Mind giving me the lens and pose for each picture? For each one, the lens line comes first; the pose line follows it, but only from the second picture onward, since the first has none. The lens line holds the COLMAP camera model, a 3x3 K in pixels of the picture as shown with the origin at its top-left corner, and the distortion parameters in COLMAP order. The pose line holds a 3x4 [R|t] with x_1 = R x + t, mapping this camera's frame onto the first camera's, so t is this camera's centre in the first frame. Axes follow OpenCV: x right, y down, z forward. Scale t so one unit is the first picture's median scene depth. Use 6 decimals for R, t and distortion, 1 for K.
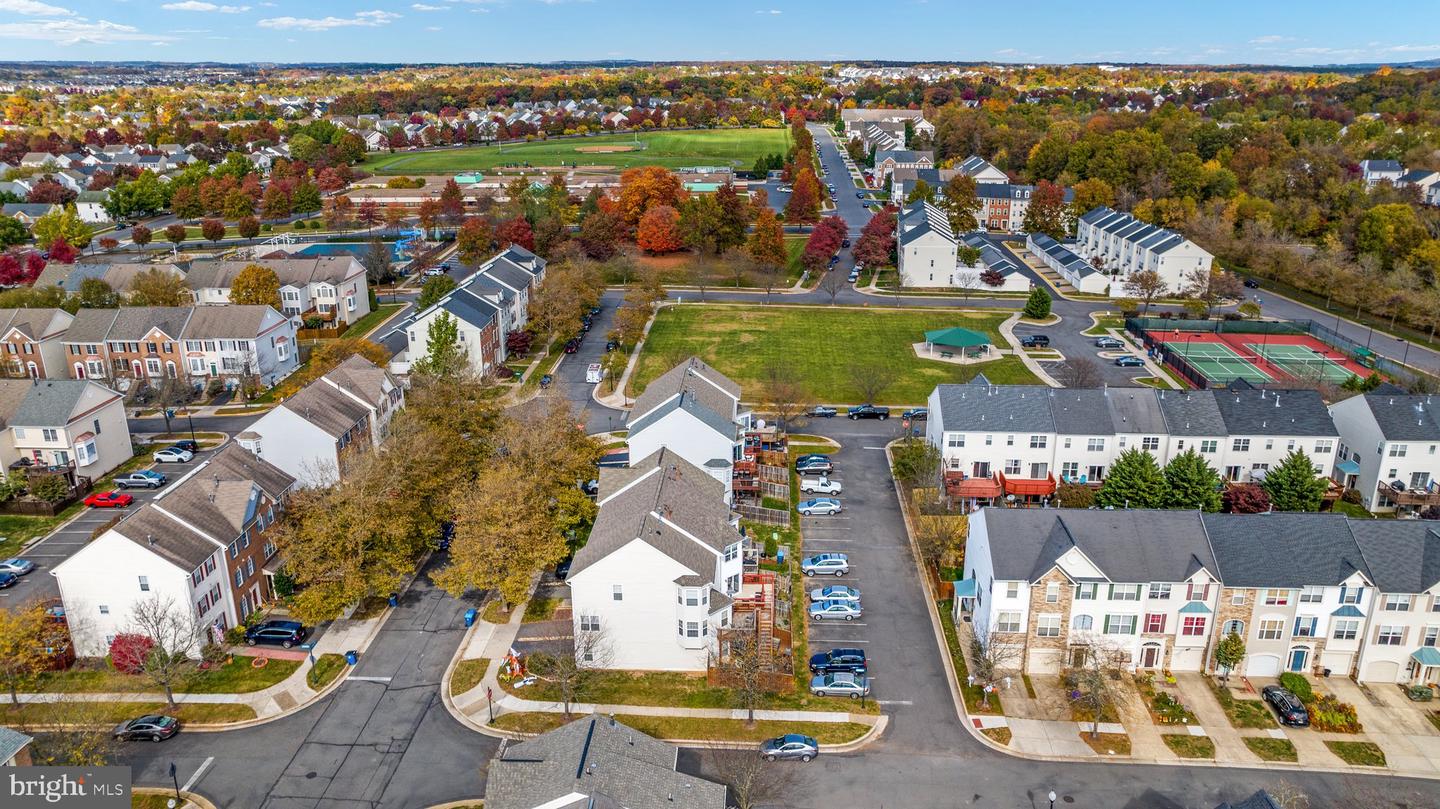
lens RADIAL K [[1046.8, 0, 734.6], [0, 1046.8, 400.2], [0, 0, 1]] dist [-0.003726, -0.013236]
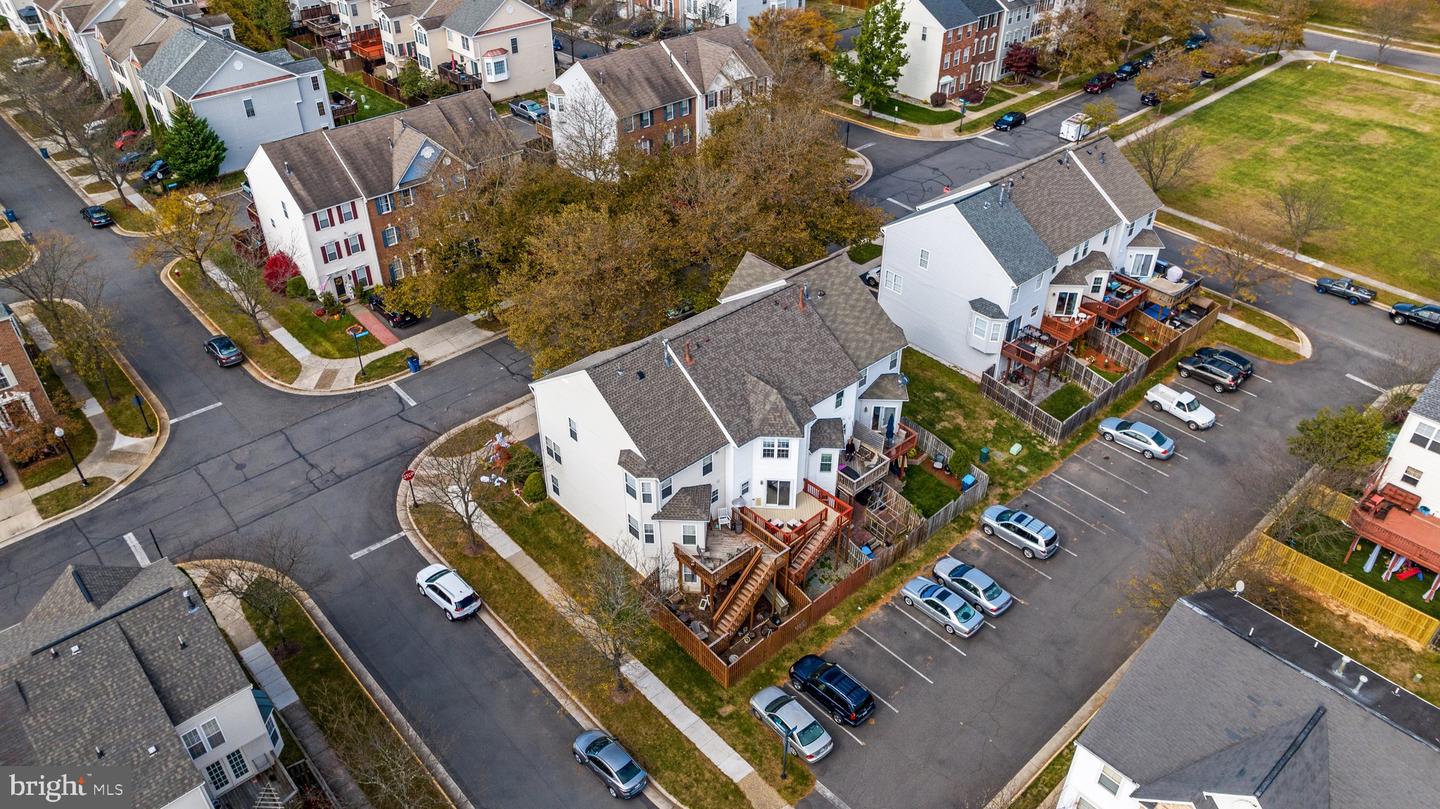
lens RADIAL K [[1046.8, 0, 705.4], [0, 1046.8, 400.5], [0, 0, 1]] dist [-0.003726, -0.013236]
pose [[0.697364, 0.413467, -0.585430, 0.253335], [-0.232566, 0.903166, 0.360839, -0.076774], [0.677935, -0.115485, 0.725994, 0.400248]]
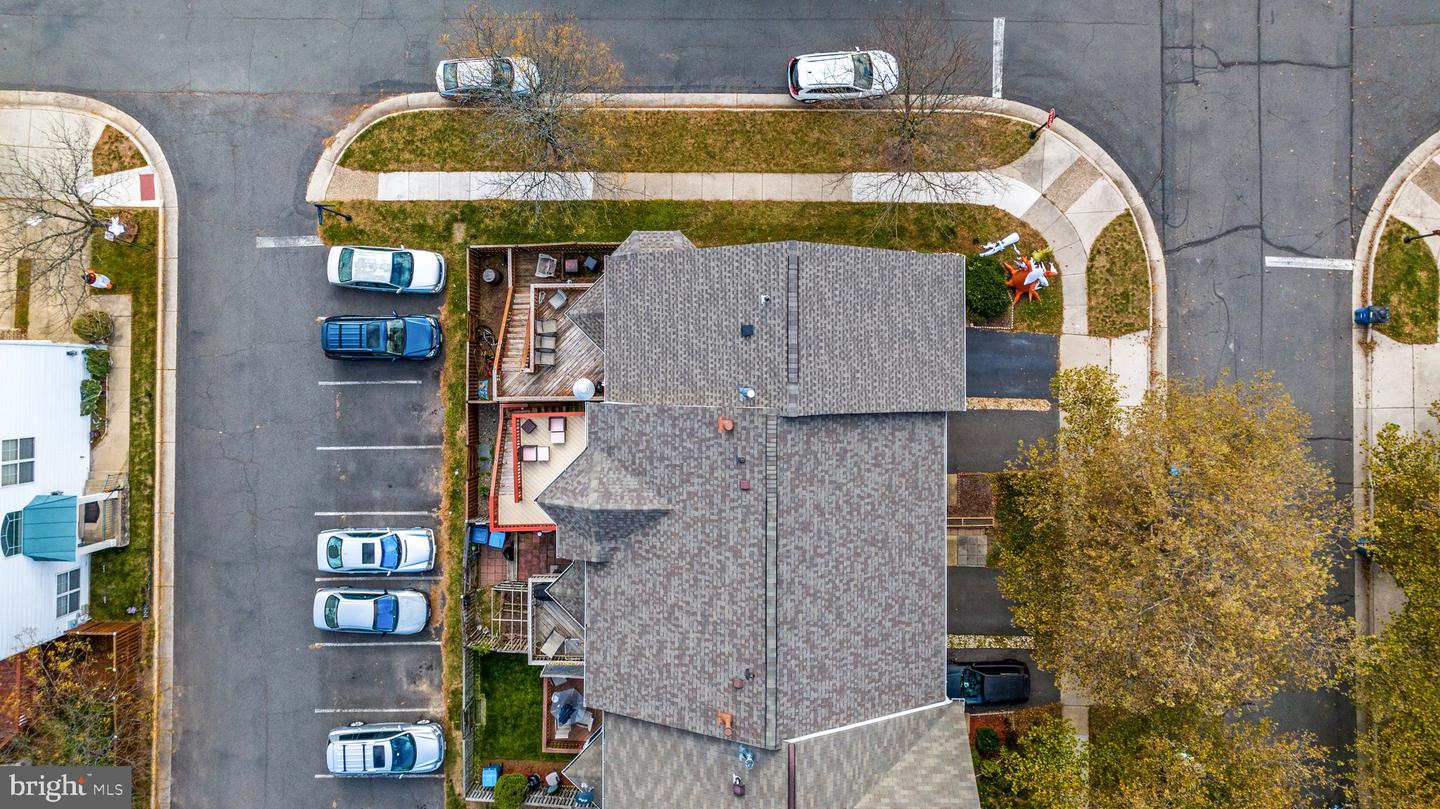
lens RADIAL K [[1046.8, 0, 731.7], [0, 1046.8, 352.2], [0, 0, 1]] dist [-0.003726, -0.013236]
pose [[-0.999101, 0.042321, 0.002463, -0.050455], [-0.010326, -0.299312, 0.954100, -0.170044], [0.041116, 0.953216, 0.299480, 0.654141]]
